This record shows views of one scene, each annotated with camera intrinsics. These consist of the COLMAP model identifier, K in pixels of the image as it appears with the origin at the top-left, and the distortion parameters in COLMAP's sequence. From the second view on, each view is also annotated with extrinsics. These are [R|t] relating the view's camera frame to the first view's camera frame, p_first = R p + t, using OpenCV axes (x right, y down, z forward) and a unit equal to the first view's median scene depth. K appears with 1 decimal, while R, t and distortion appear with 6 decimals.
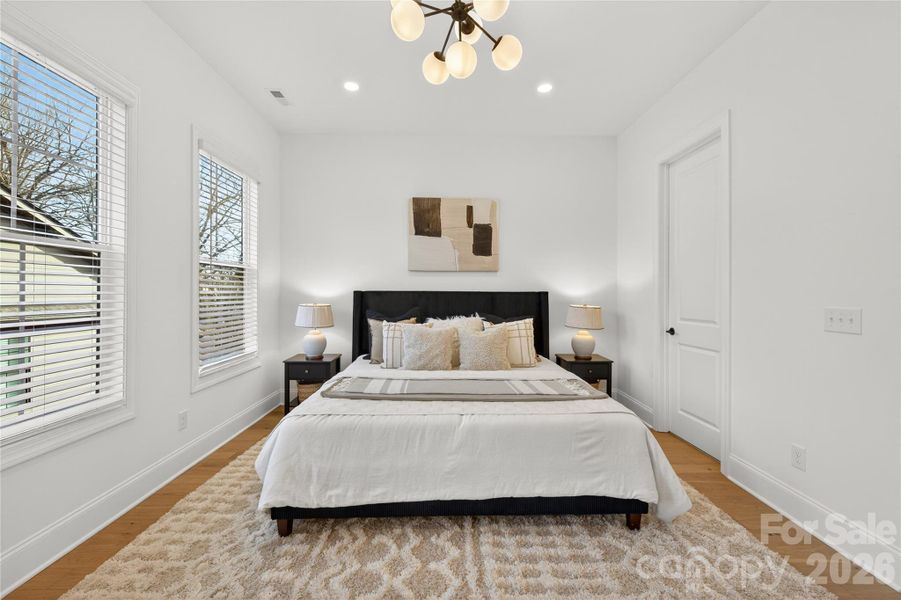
lens RADIAL K [[374.7, 0, 450.5], [0, 374.7, 291.9], [0, 0, 1]] dist [0.003164, -0.000364]
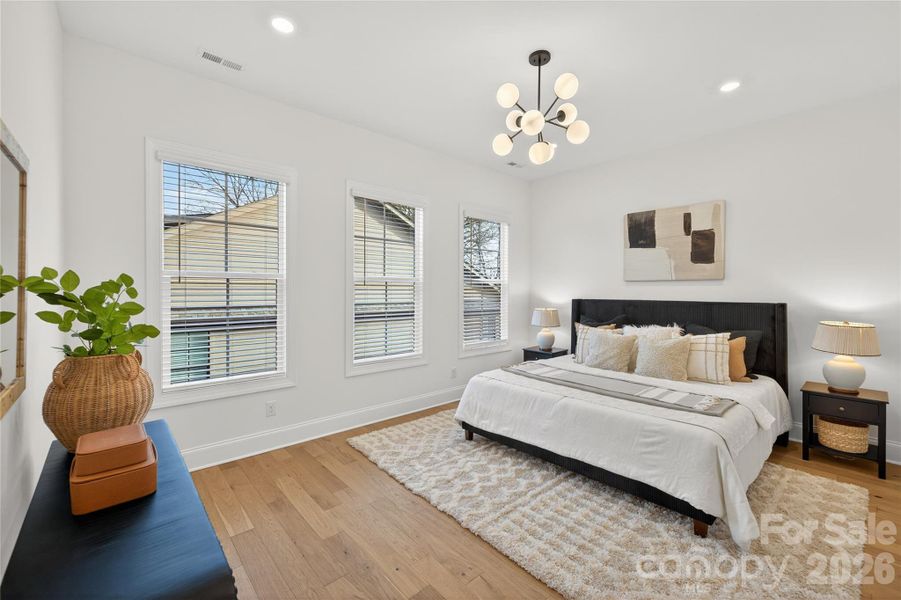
lens RADIAL K [[374.7, 0, 450.5], [0, 374.7, 296.4], [0, 0, 1]] dist [0.003164, -0.000364]
pose [[0.652560, 0.010949, -0.757658, 0.521431], [-0.000610, 0.999903, 0.013924, -0.035673], [0.757736, -0.008623, 0.652504, -0.135955]]
